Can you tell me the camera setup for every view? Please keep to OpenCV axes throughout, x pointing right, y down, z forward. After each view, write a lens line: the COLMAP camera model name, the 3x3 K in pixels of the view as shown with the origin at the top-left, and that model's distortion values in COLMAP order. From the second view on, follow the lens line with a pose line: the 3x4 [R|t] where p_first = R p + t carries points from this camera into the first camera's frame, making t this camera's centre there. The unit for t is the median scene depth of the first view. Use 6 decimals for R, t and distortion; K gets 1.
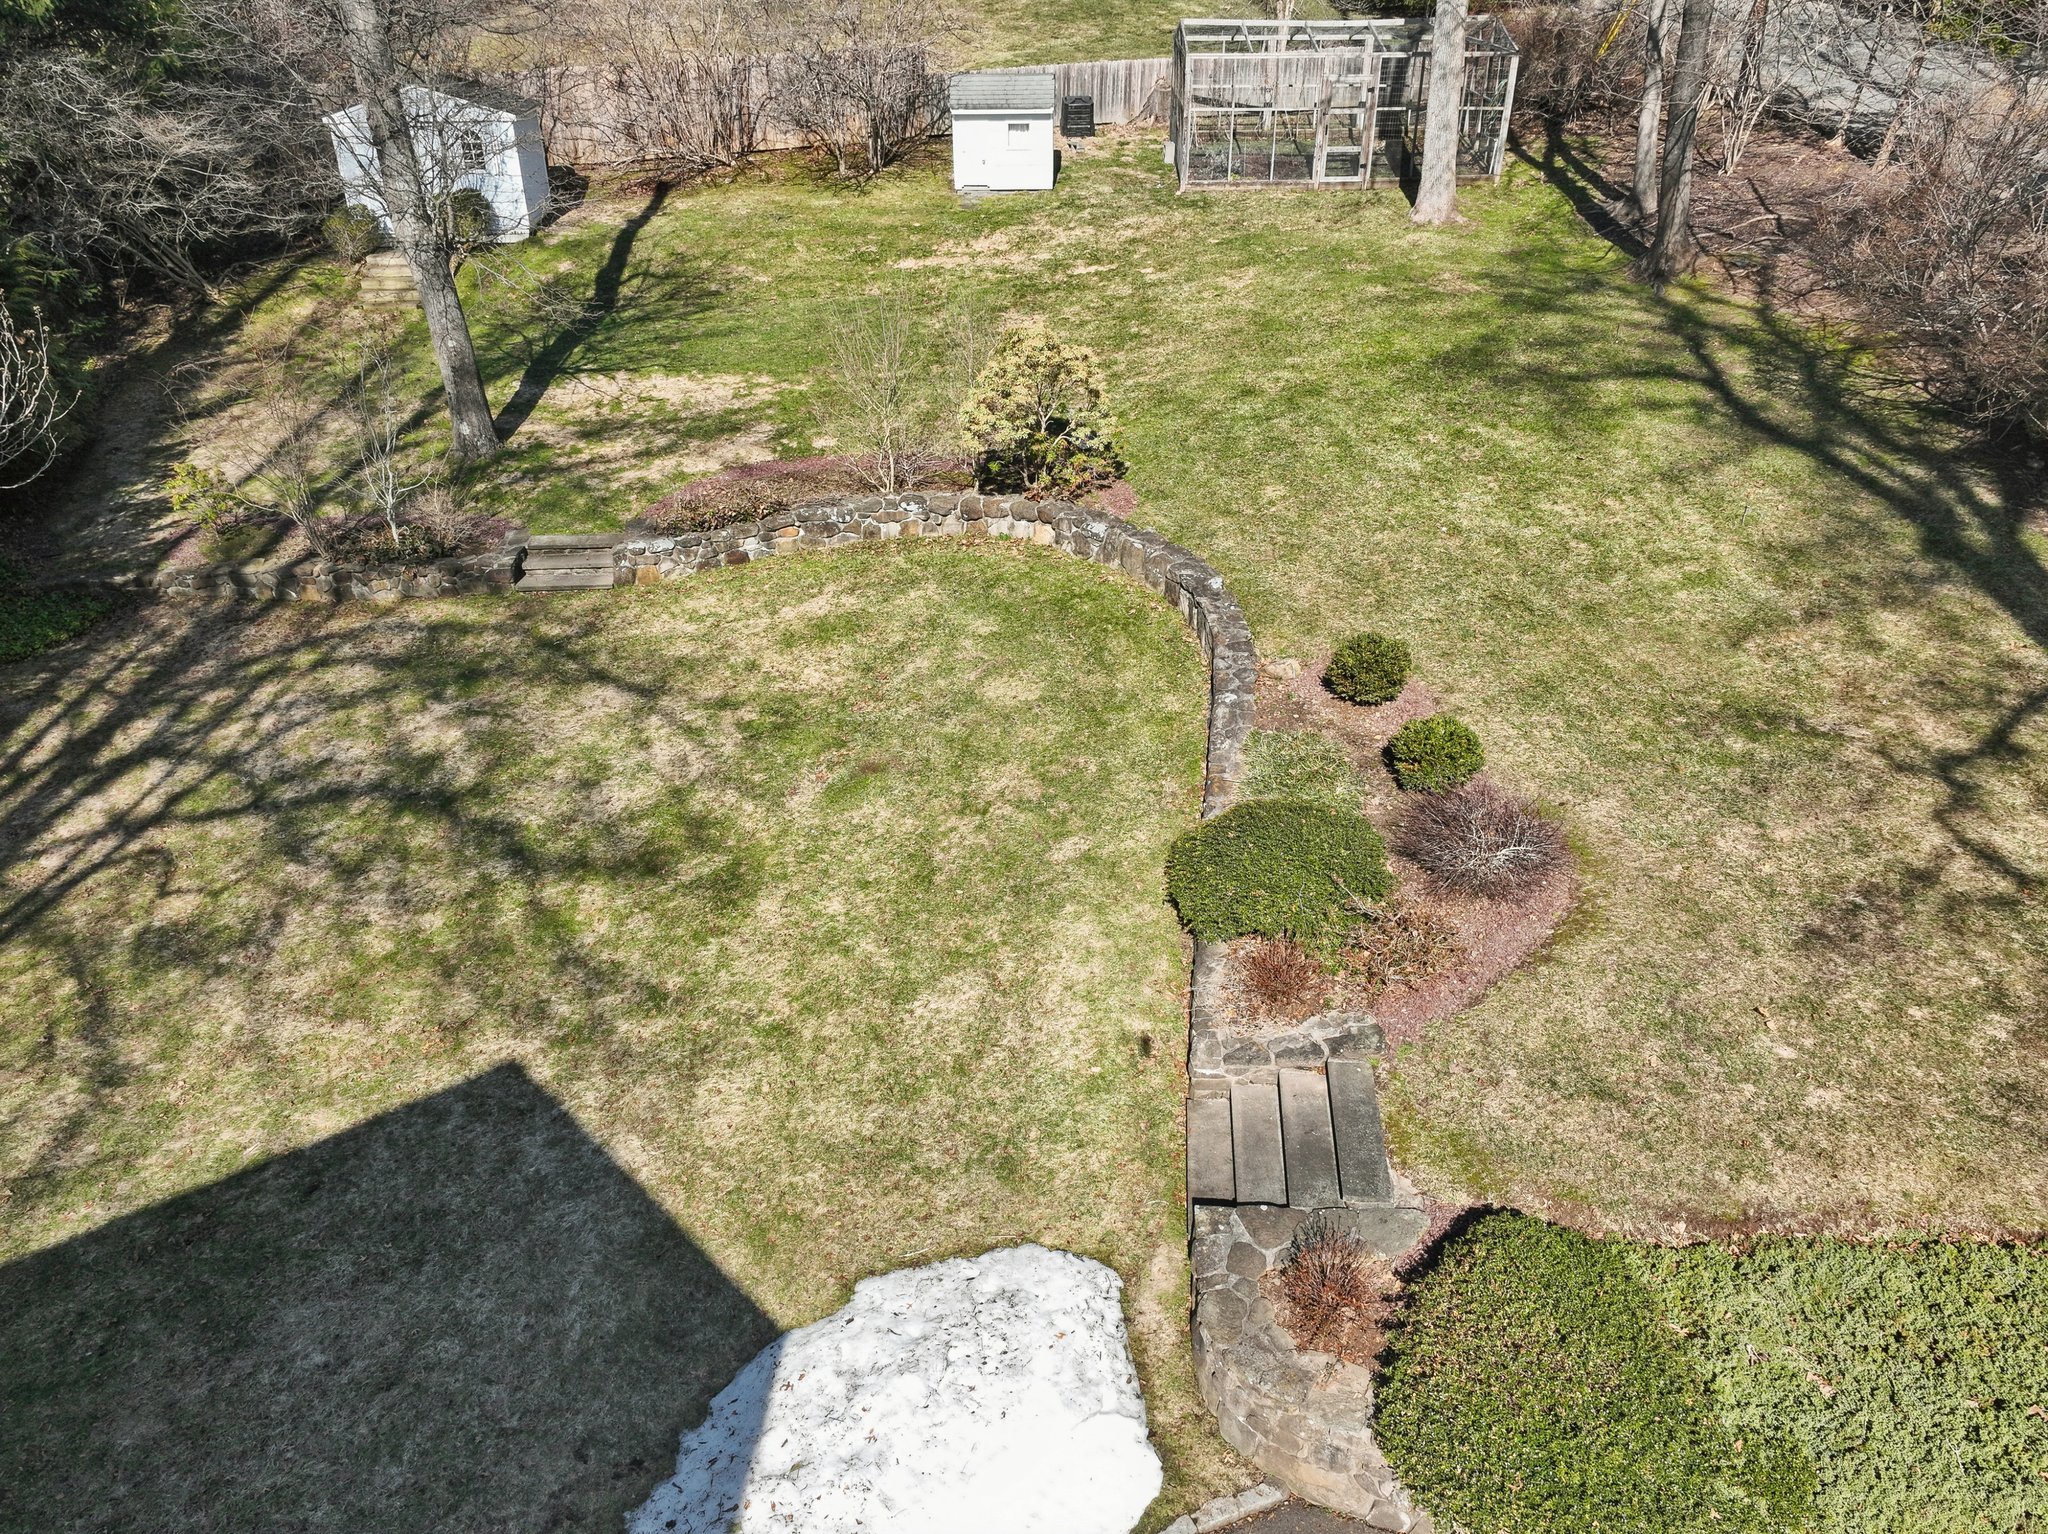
lens RADIAL K [[1440.0, 0, 1019.6], [0, 1440.0, 769.3], [0, 0, 1]] dist [0.010464, 0.000366]
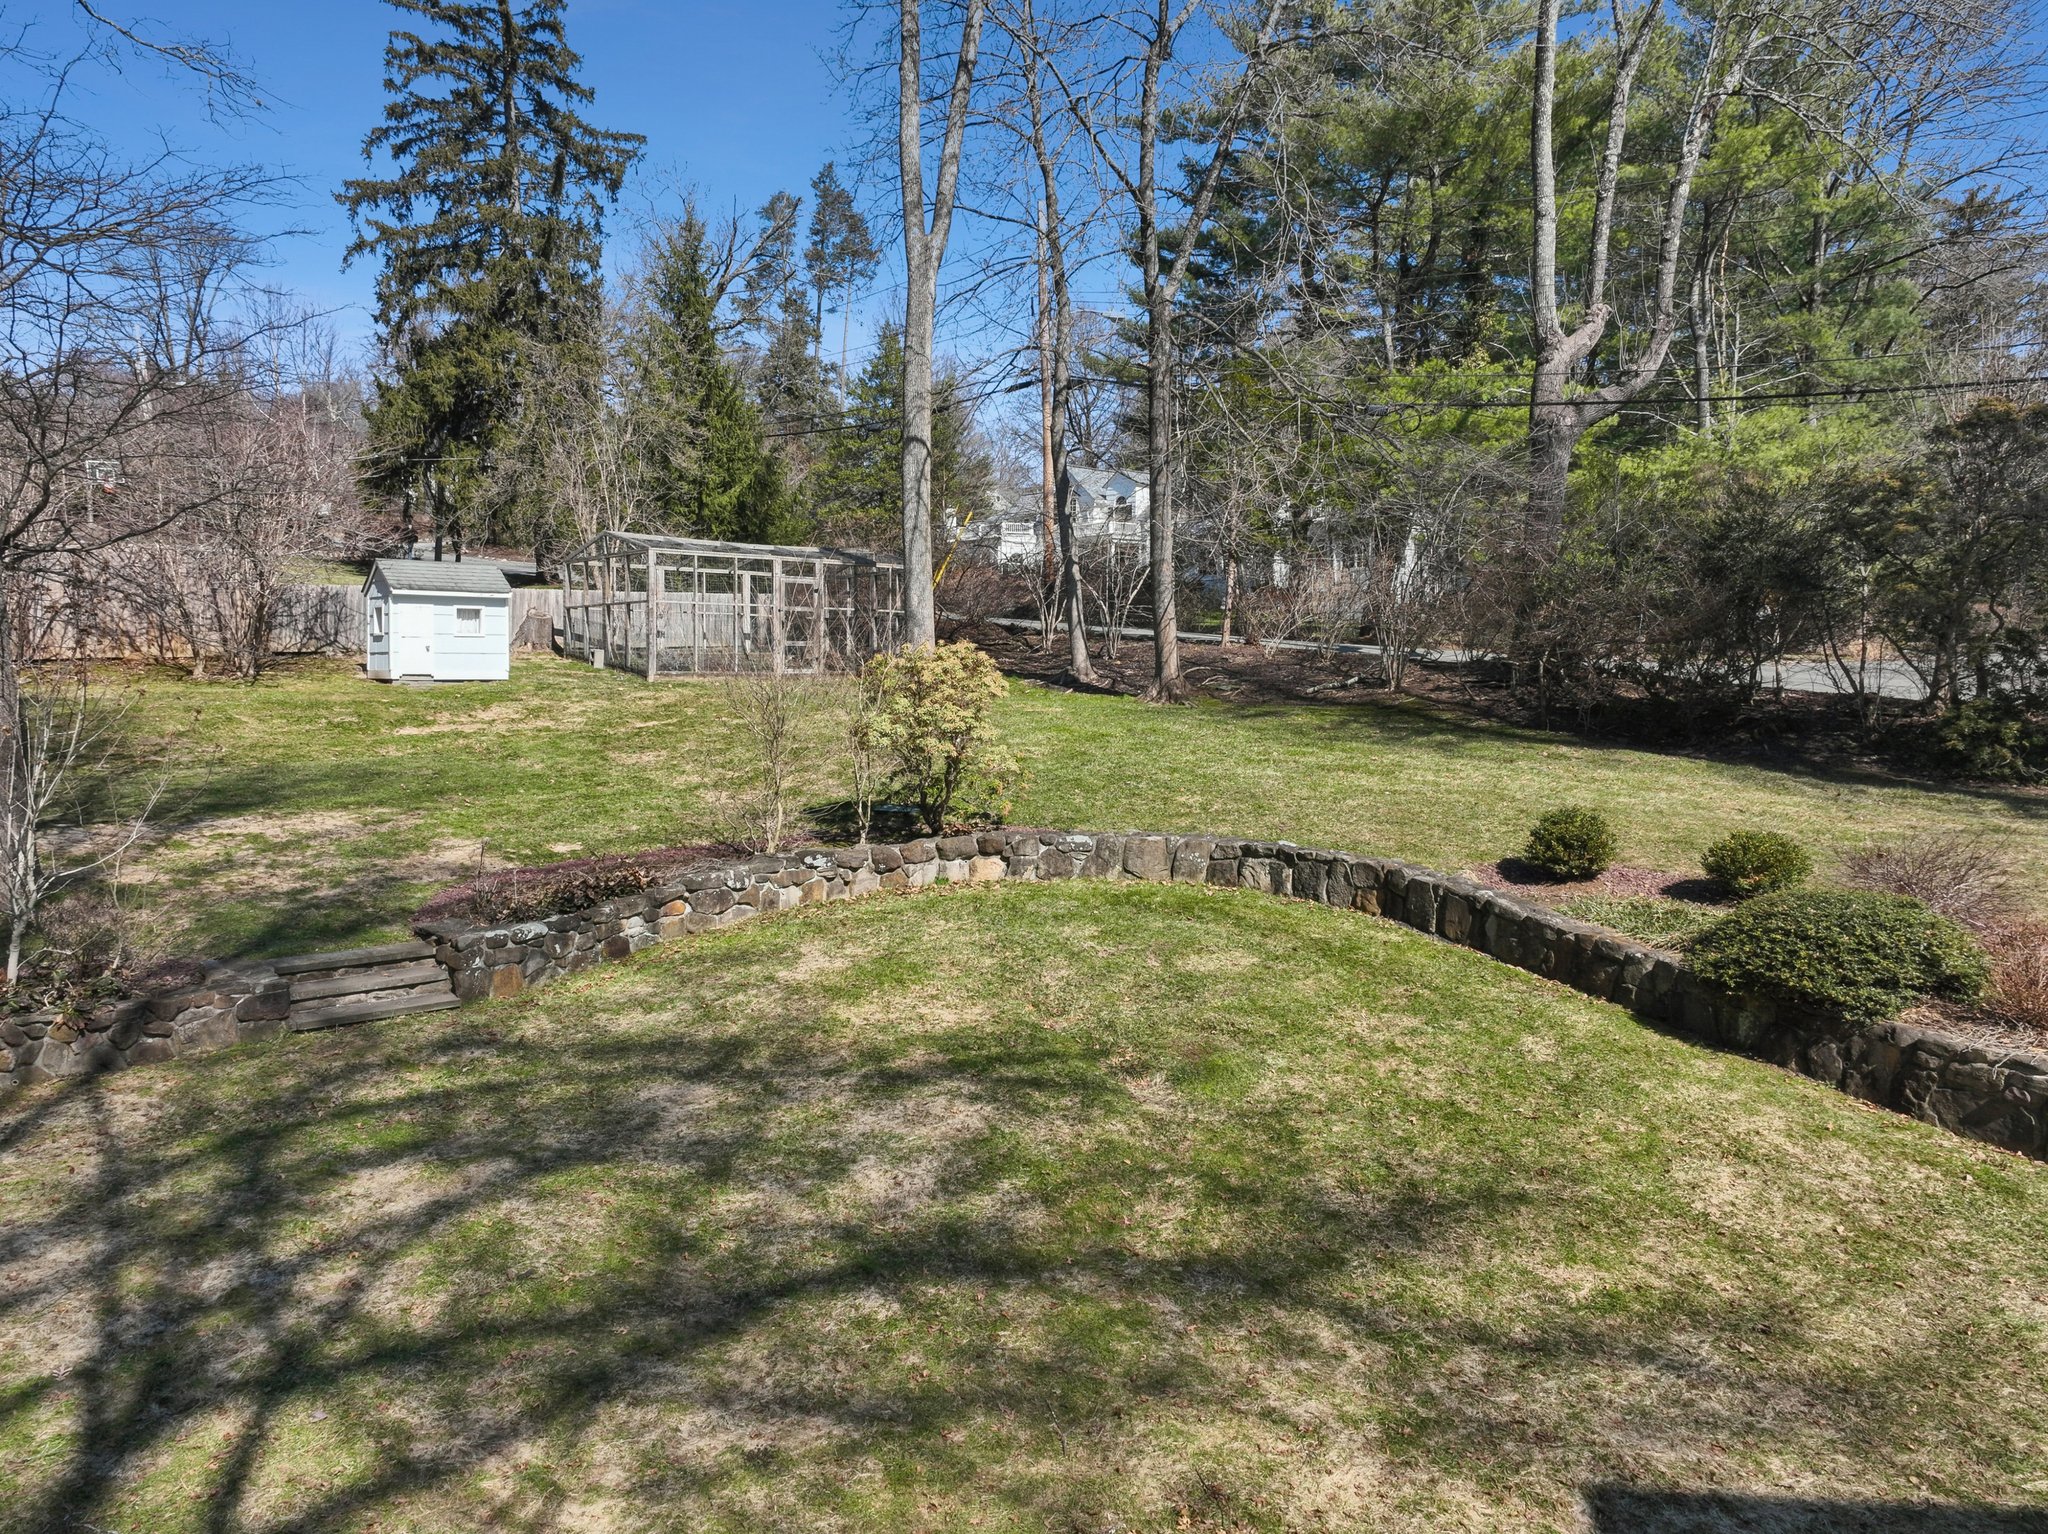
lens RADIAL K [[1447.9, 0, 1024.0], [0, 1447.9, 767.0], [0, 0, 1]] dist [-0.010710, 0.033841]
pose [[0.757016, -0.026503, 0.652858, -0.490169], [0.325651, 0.881539, -0.341819, 0.069984], [-0.566461, 0.471366, 0.675971, 0.400551]]
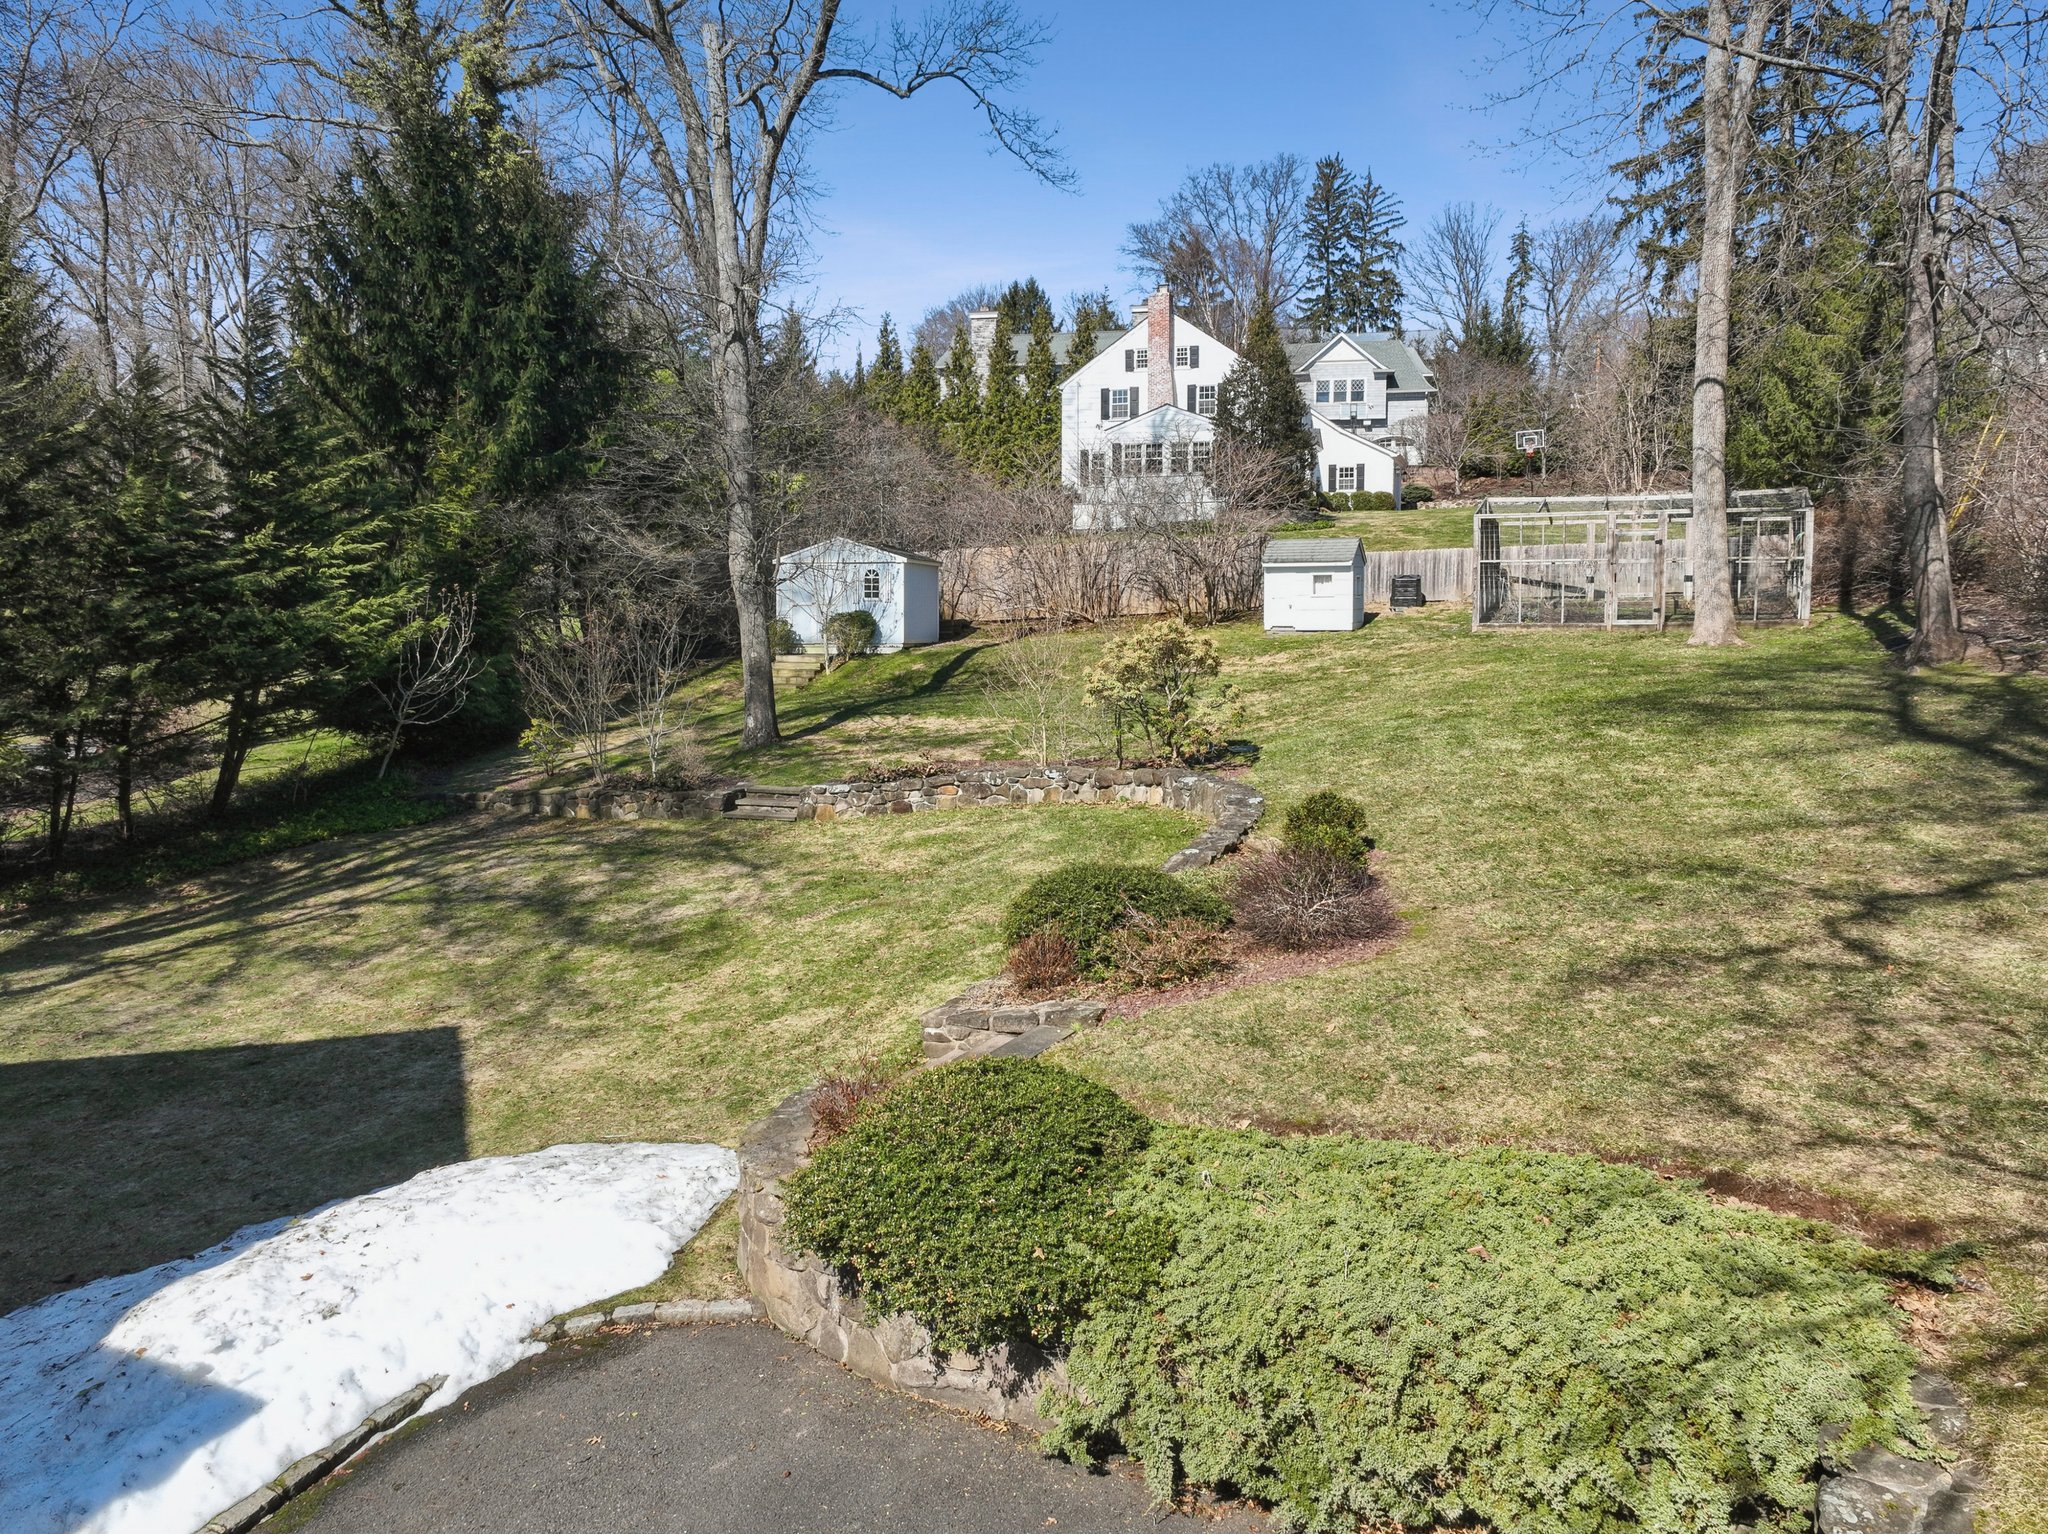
lens RADIAL K [[1447.9, 0, 1024.0], [0, 1447.9, 767.0], [0, 0, 1]] dist [-0.010710, 0.033841]
pose [[0.928332, 0.048175, -0.368618, 0.312360], [-0.194583, 0.907859, -0.371389, 0.228875], [0.316762, 0.416499, 0.852168, 0.046628]]
